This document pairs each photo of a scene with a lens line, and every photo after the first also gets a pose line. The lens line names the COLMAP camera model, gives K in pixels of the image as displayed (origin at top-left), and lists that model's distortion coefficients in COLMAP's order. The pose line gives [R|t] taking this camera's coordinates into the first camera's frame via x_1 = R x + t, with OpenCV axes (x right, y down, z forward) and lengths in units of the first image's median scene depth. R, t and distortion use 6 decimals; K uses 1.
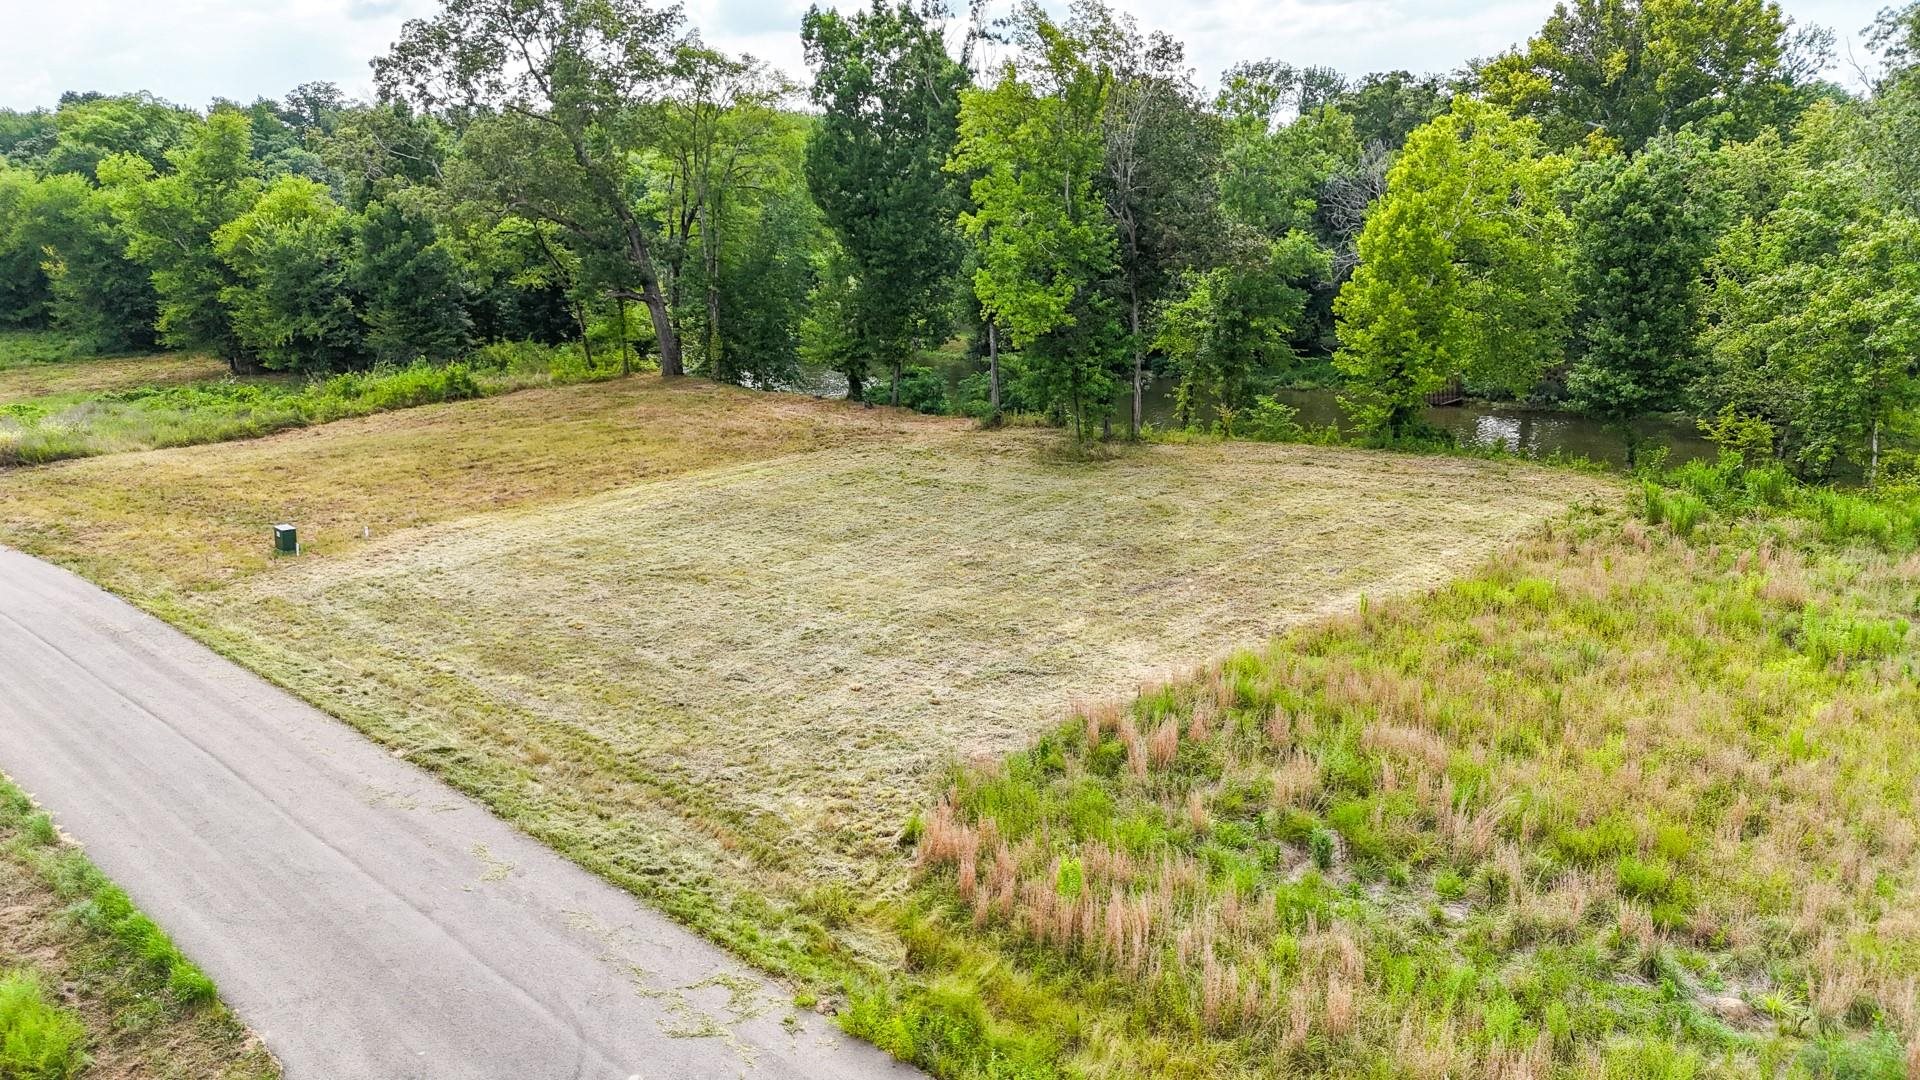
lens RADIAL K [[1410.2, 0, 959.4], [0, 1410.2, 541.3], [0, 0, 1]] dist [0.067481, -0.069587]
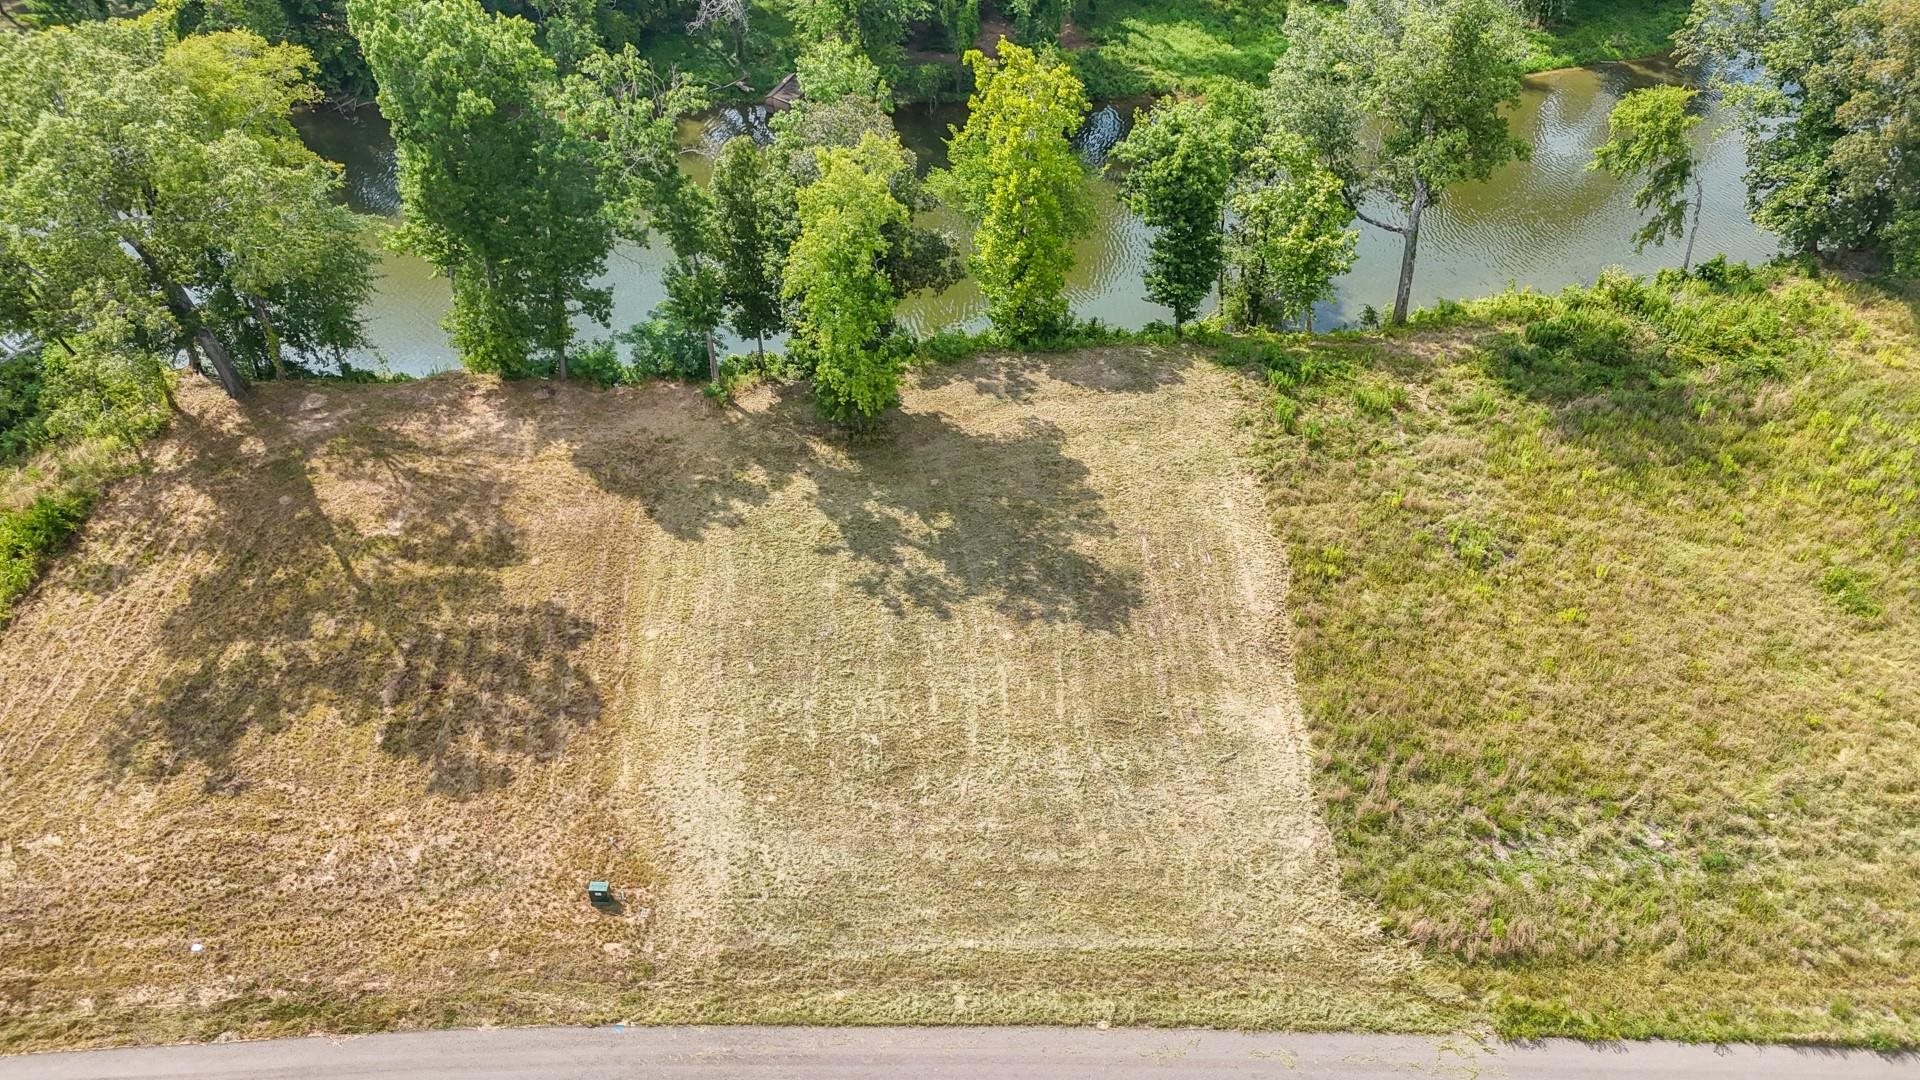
lens RADIAL K [[1410.2, 0, 955.0], [0, 1410.2, 540.9], [0, 0, 1]] dist [0.067481, -0.069587]
pose [[0.719093, -0.448096, 0.531145, -0.600813], [0.152062, 0.847274, 0.508925, -0.645719], [-0.678073, -0.285197, 0.677407, 0.054680]]
